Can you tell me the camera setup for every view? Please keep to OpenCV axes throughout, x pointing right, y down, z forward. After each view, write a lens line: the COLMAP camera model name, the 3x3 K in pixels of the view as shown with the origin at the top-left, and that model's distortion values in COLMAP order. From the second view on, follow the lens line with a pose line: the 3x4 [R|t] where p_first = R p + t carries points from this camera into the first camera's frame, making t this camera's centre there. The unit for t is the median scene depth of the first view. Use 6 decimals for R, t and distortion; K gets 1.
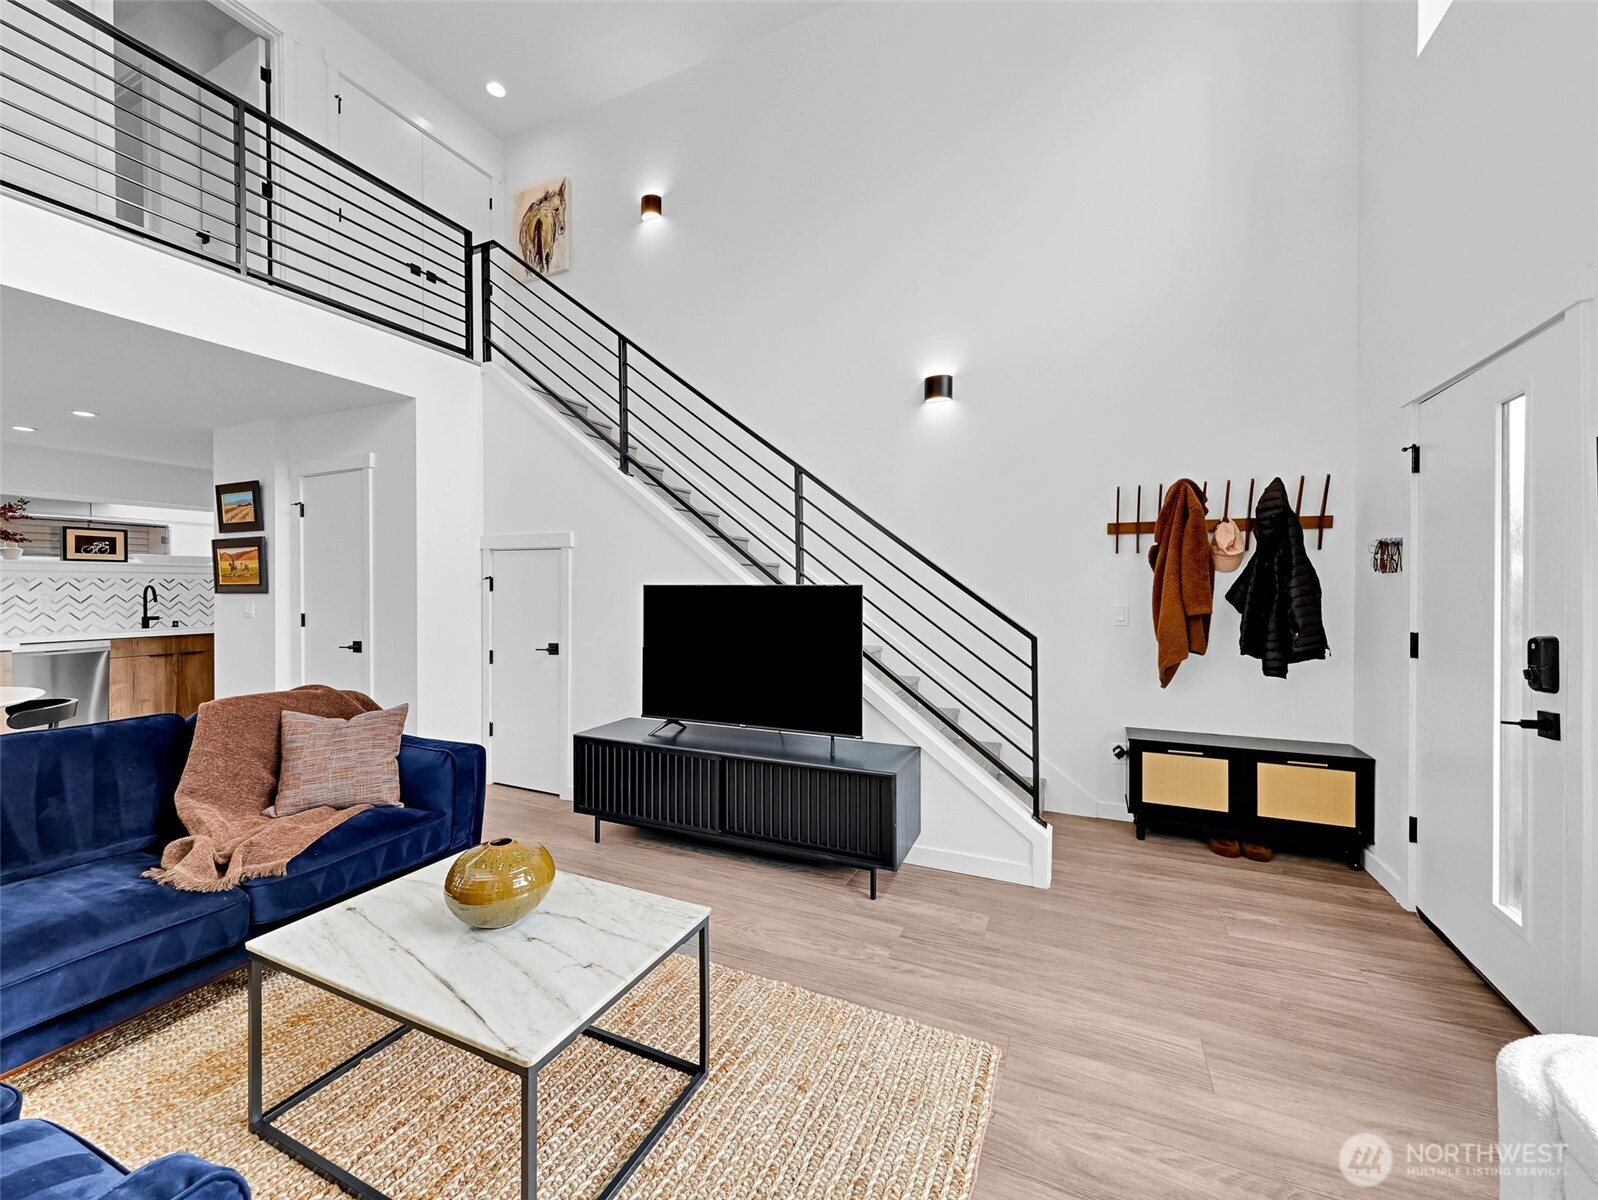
lens RADIAL K [[630.2, 0, 805.8], [0, 630.2, 595.2], [0, 0, 1]] dist [-0.000758, -0.000124]
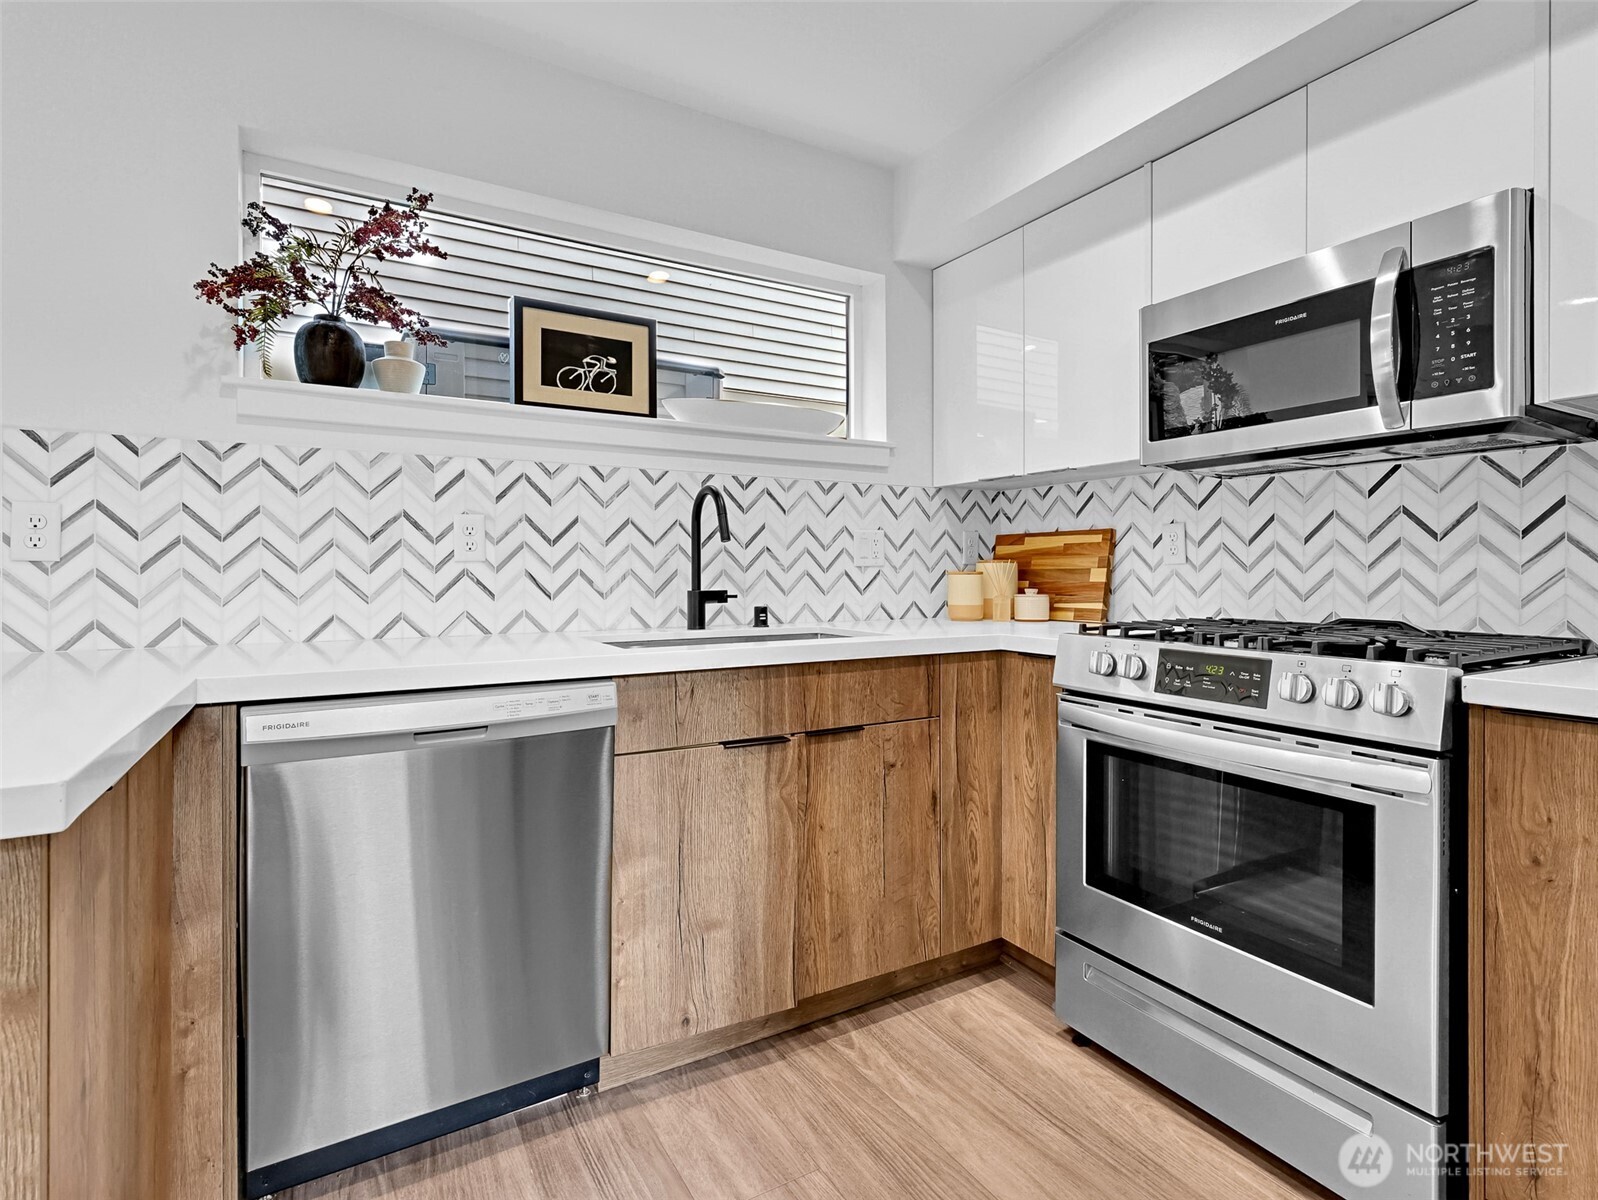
lens RADIAL K [[792.3, 0, 801.4], [0, 792.3, 581.4], [0, 0, 1]] dist [0.006362, 0.000326]
pose [[0.818024, 0.002554, -0.575178, -0.846183], [-0.004313, 0.999989, -0.001694, 0.032183], [0.575168, 0.003866, 0.818027, 0.768724]]
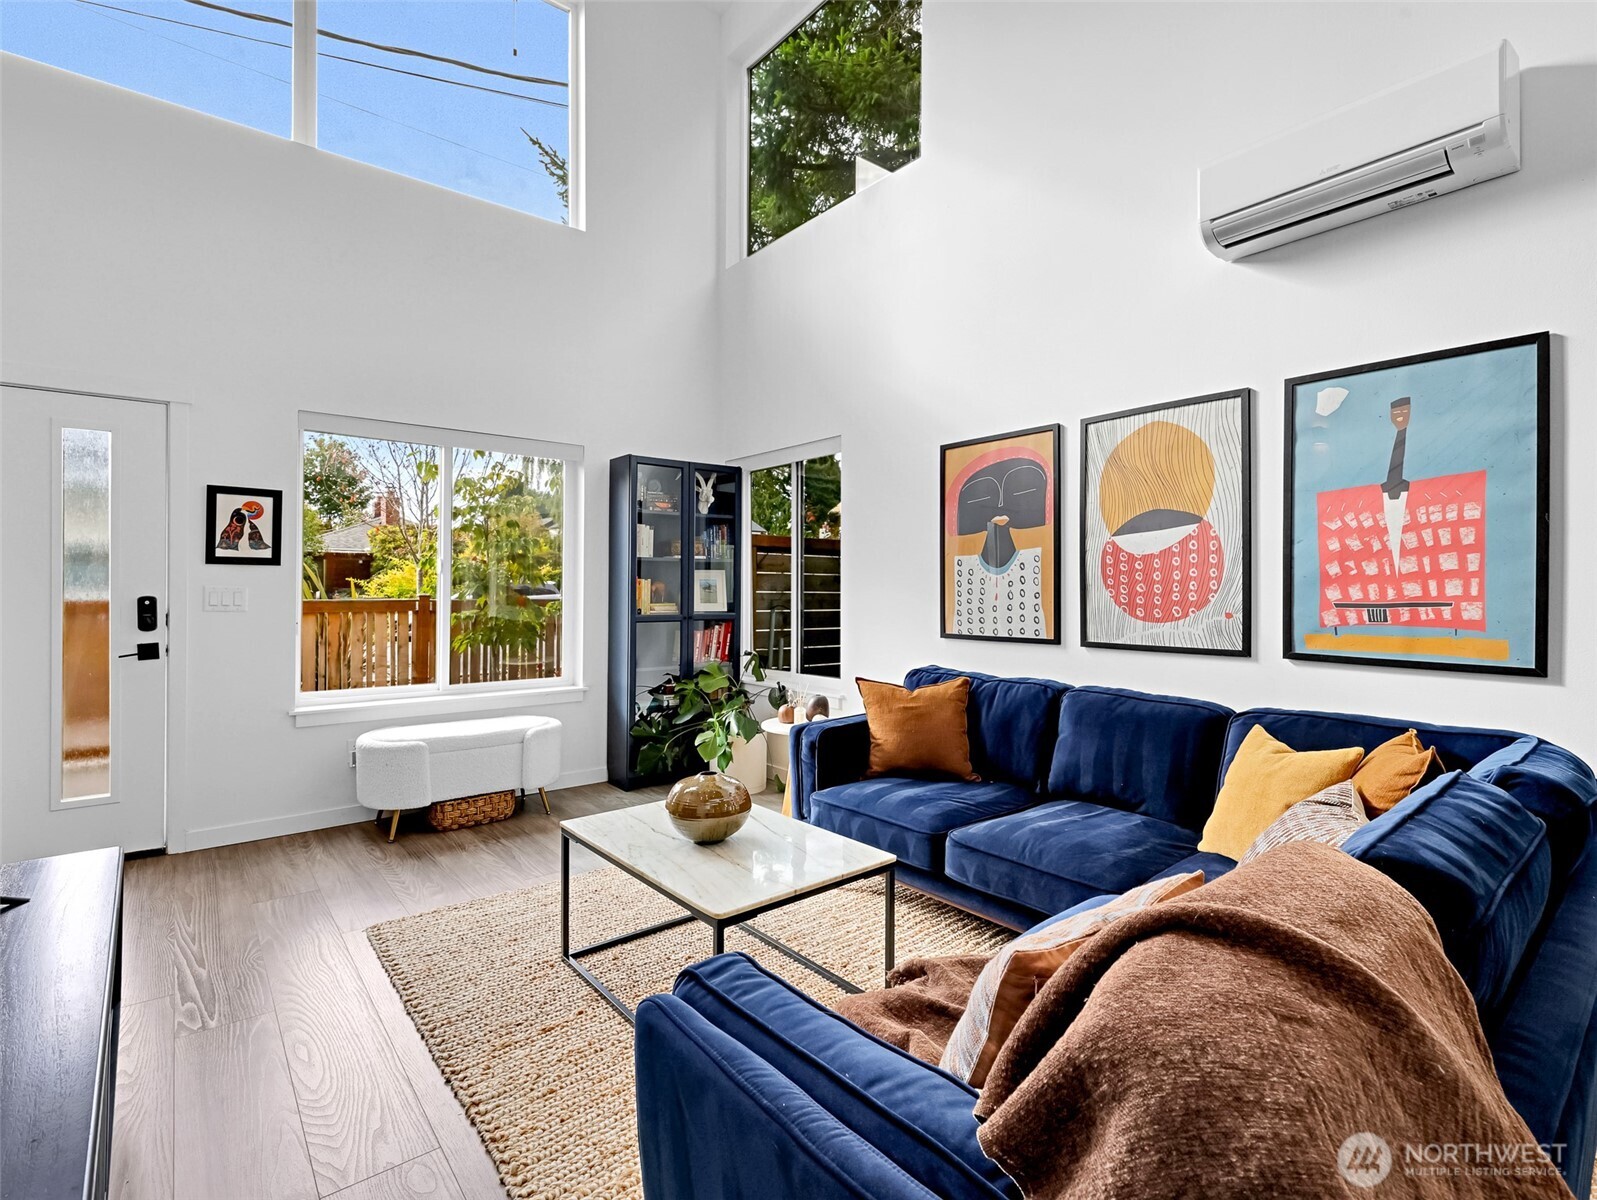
lens RADIAL K [[760.6, 0, 808.2], [0, 760.6, 582.6], [0, 0, 1]] dist [0.003070, 0.000571]
pose [[-0.901701, 0.000434, 0.432361, -0.387197], [0.003618, 0.999972, 0.006541, 0.007249], [-0.432346, 0.007462, -0.901677, 0.666168]]
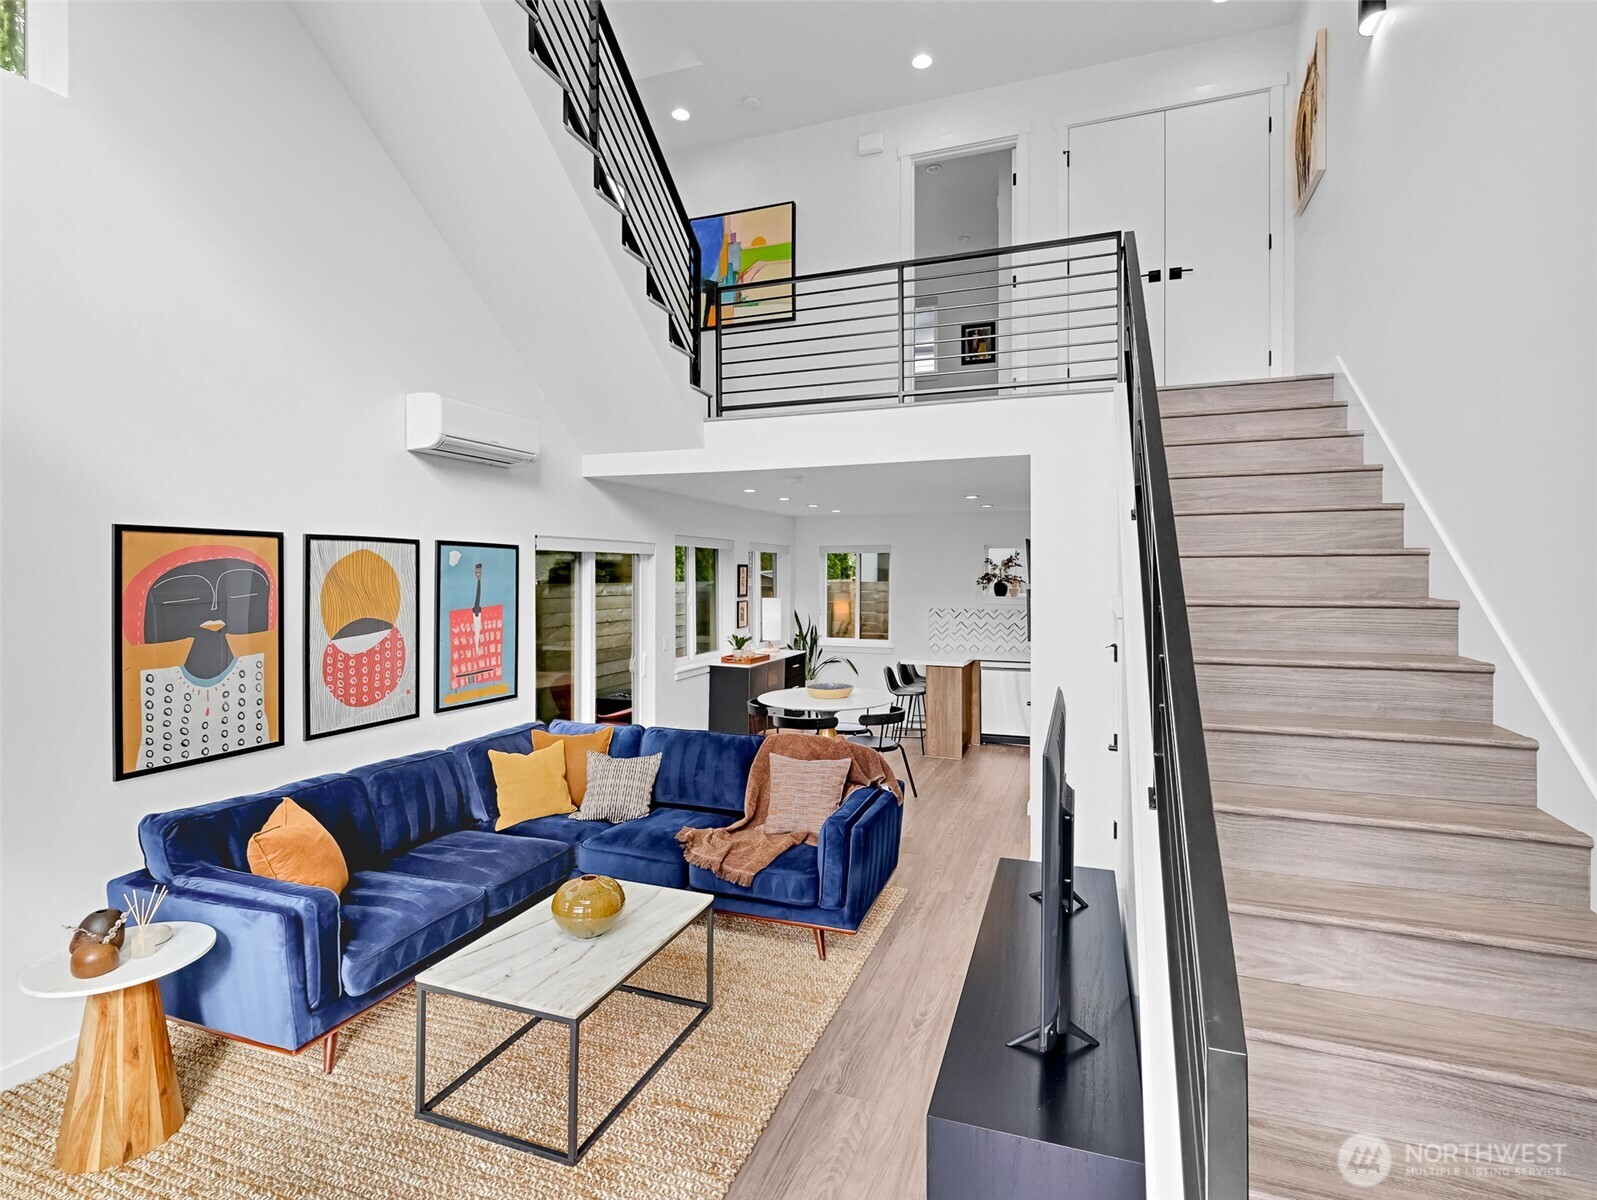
lens RADIAL K [[791.8, 0, 800.9], [0, 791.8, 581.4], [0, 0, 1]] dist [0.006362, 0.000326]
pose [[0.069685, 0.004609, -0.997558, 0.397748], [-0.014911, 0.999882, 0.003579, -0.085284], [0.997458, 0.014625, 0.069745, 0.408007]]
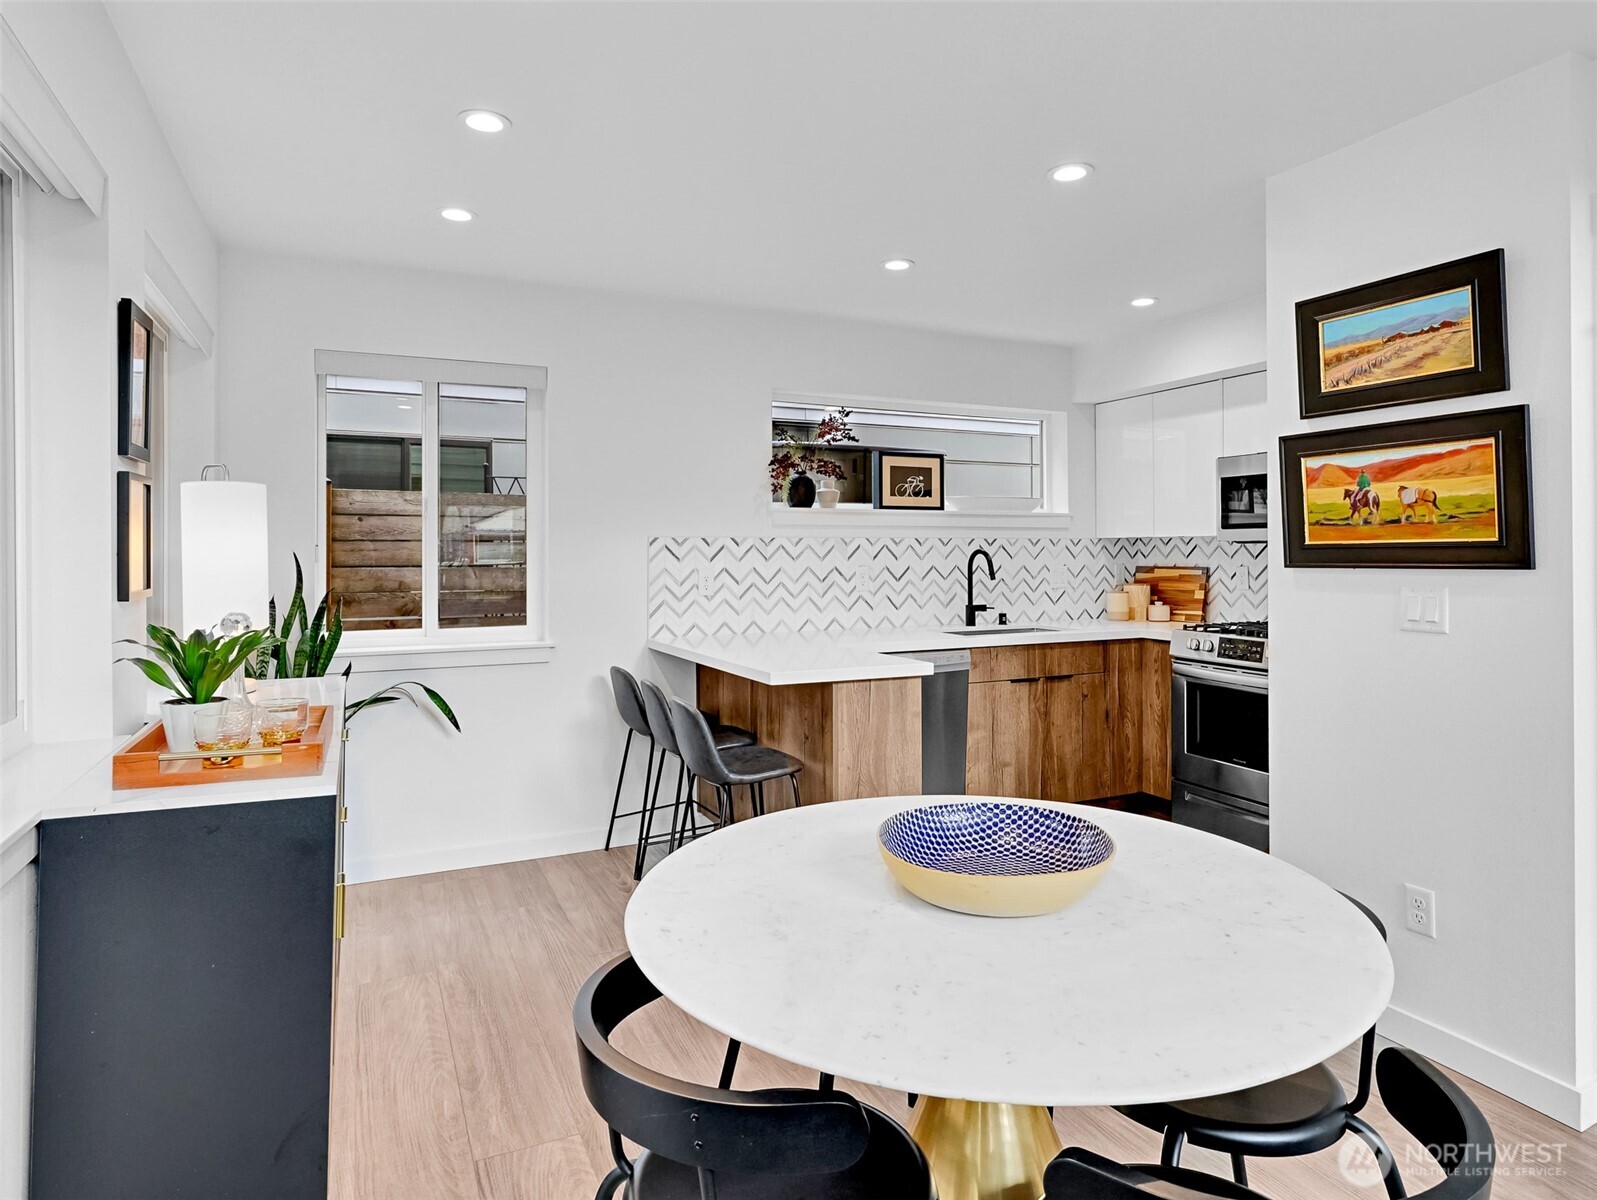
lens RADIAL K [[932.6, 0, 801.7], [0, 932.6, 553.1], [0, 0, 1]] dist [-0.000659, 0.000539]
pose [[0.765072, -0.004754, -0.643928, -0.674801], [-0.003077, 0.999934, -0.011037, -0.003189], [0.643938, 0.010425, 0.765007, 0.280349]]
